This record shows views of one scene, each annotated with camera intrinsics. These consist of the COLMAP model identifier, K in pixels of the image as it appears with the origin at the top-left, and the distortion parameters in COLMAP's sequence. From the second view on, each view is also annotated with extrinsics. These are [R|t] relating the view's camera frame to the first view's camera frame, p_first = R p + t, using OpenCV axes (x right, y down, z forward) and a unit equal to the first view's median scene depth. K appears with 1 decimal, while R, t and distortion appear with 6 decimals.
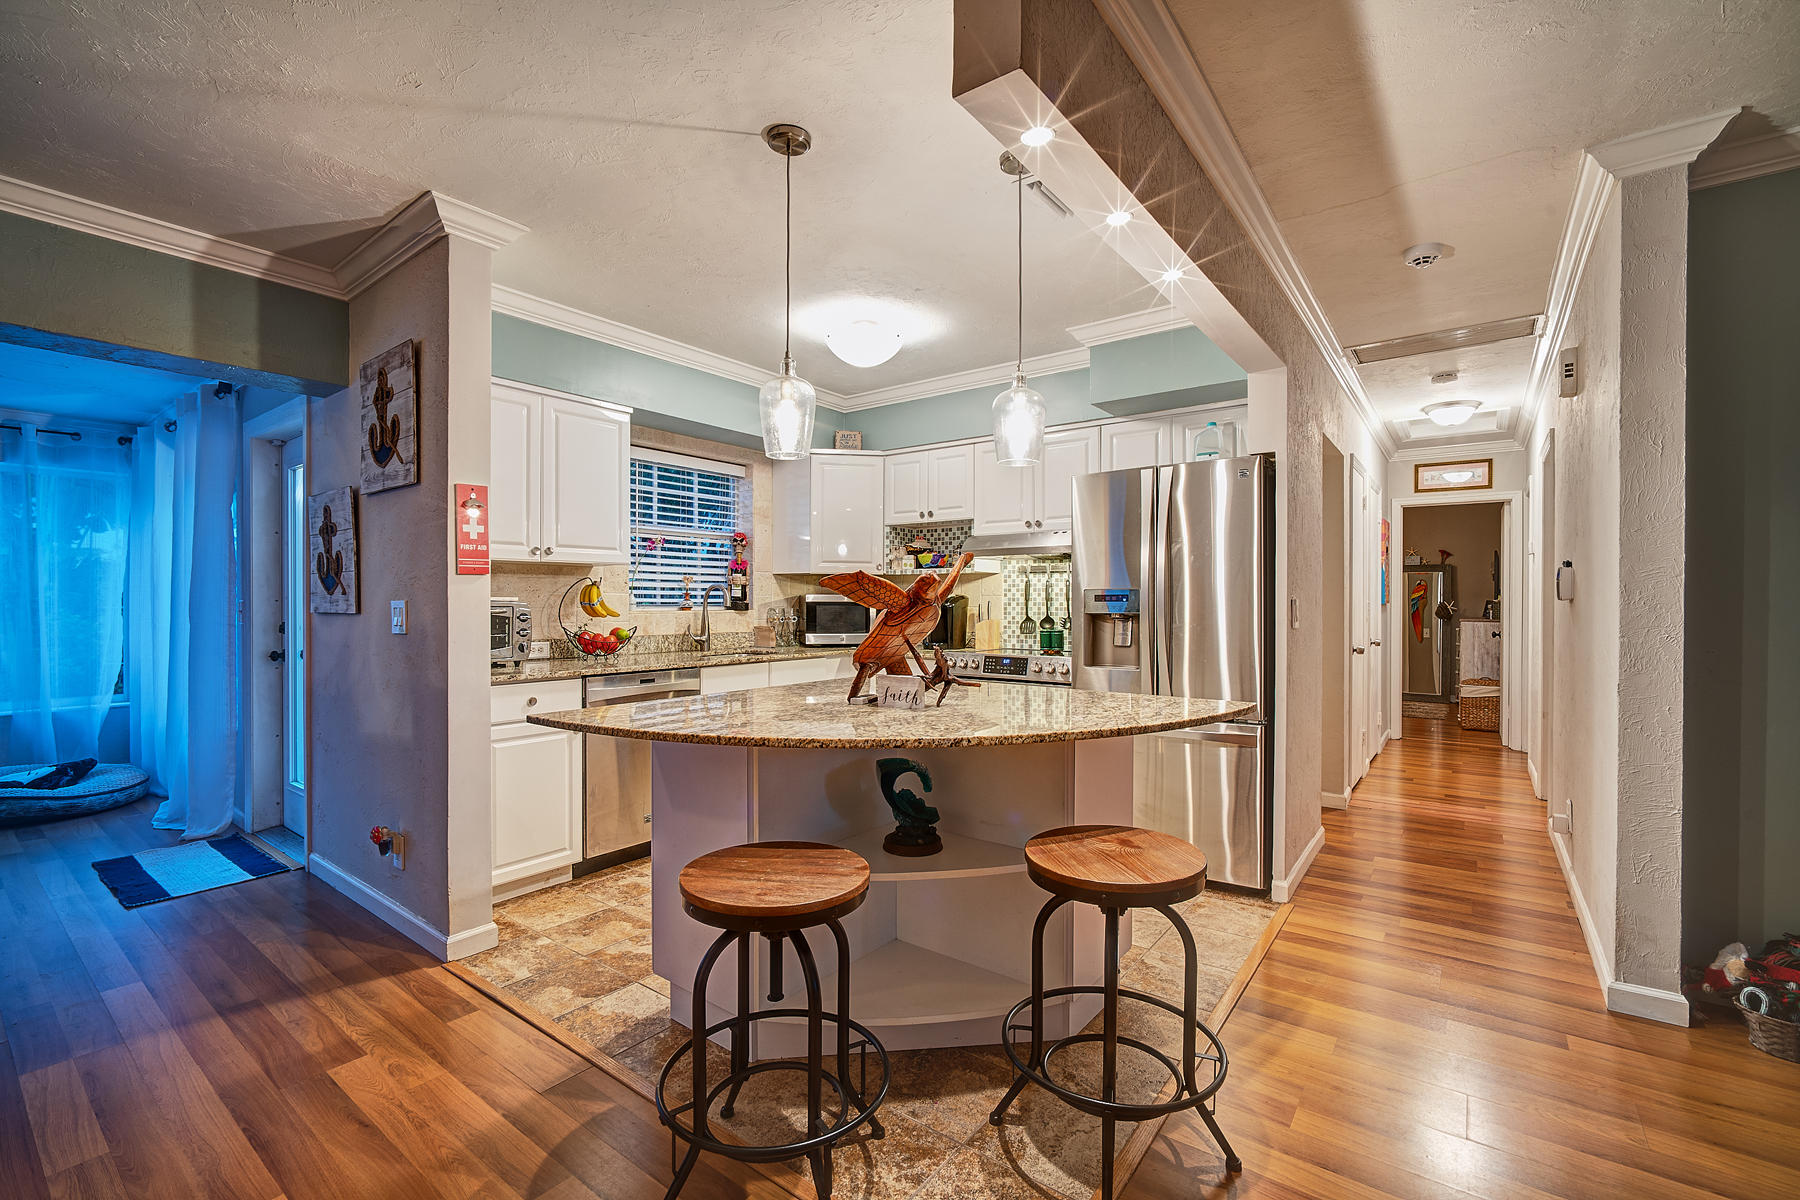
lens RADIAL K [[769.3, 0, 894.7], [0, 769.3, 604.2], [0, 0, 1]] dist [-0.017466, 0.001690]
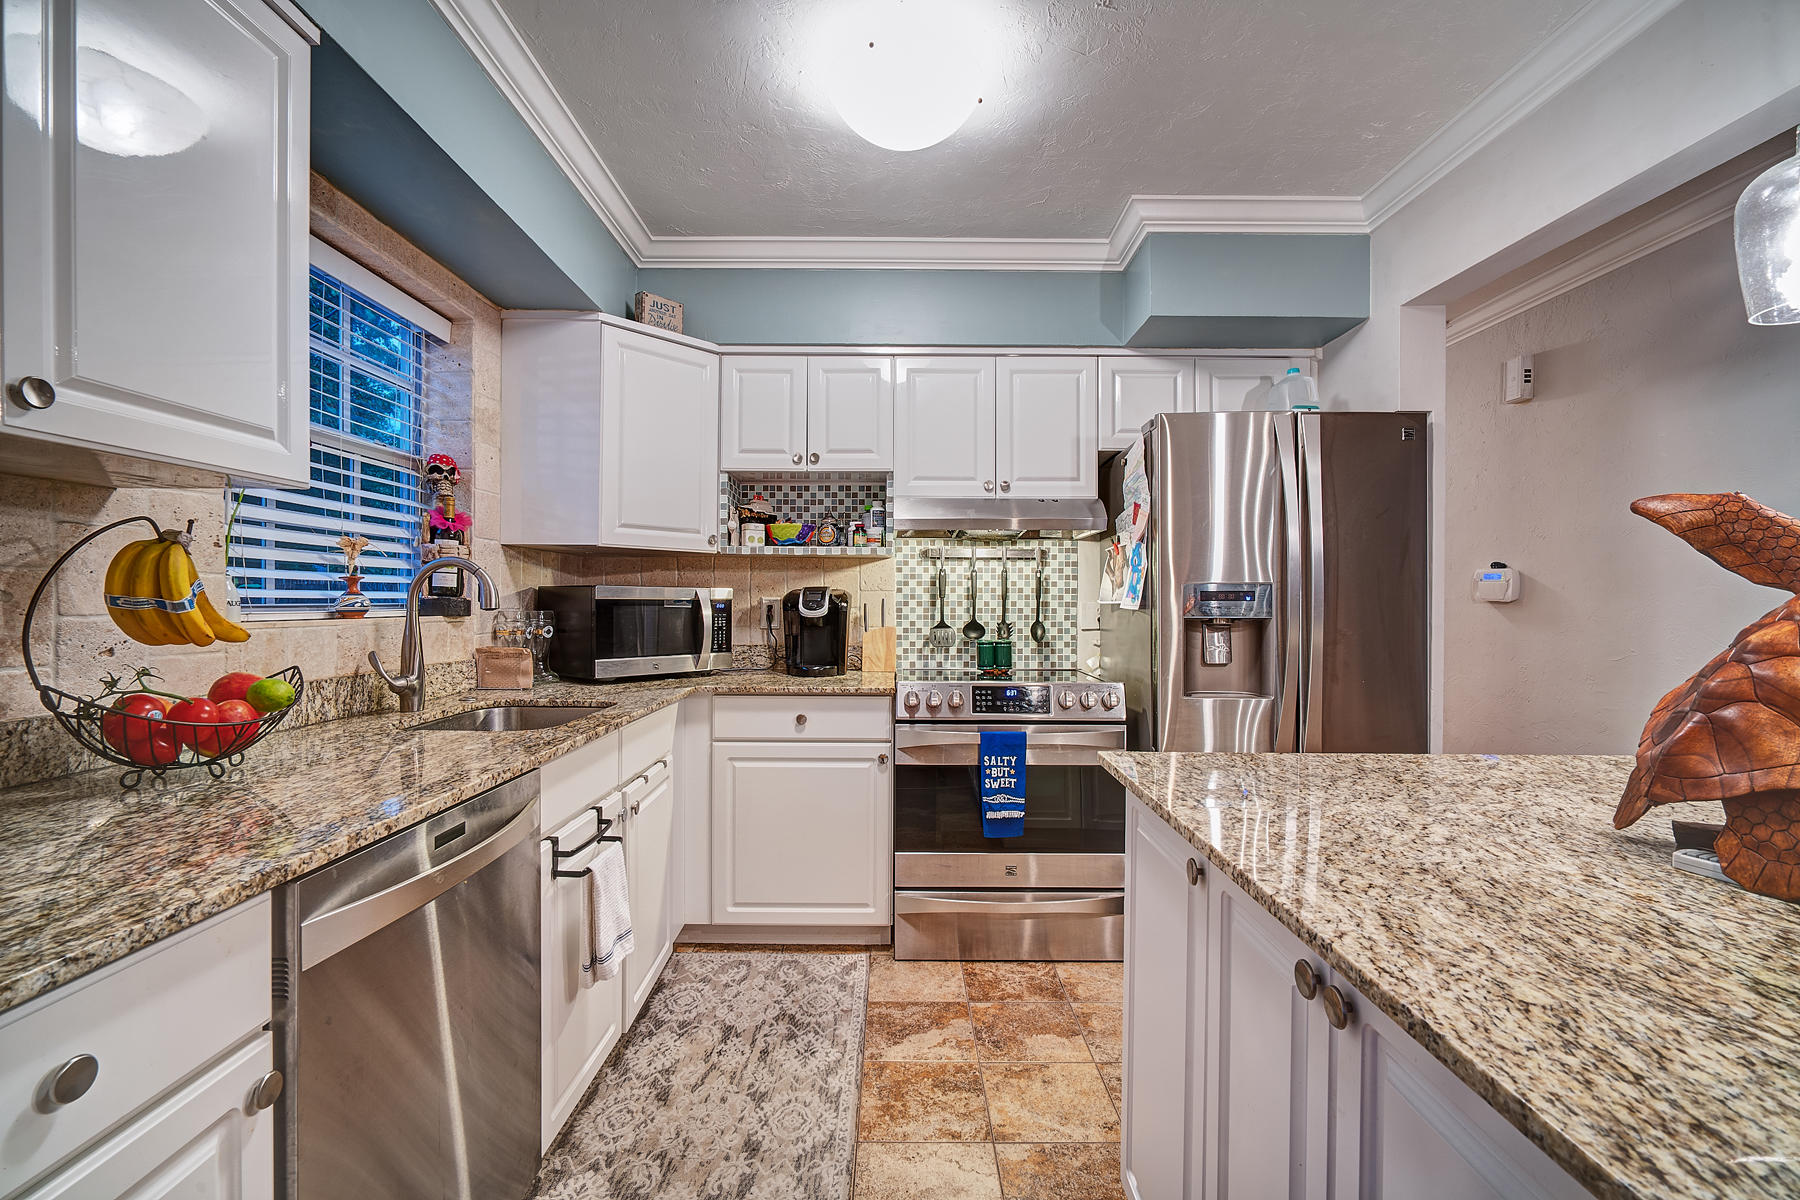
lens RADIAL K [[769.3, 0, 891.8], [0, 769.3, 606.3], [0, 0, 1]] dist [-0.017466, 0.001690]
pose [[0.799921, -0.001223, 0.600104, -0.272598], [-0.002377, 0.999984, 0.005205, -0.001123], [-0.600101, -0.005590, 0.799905, 0.461316]]
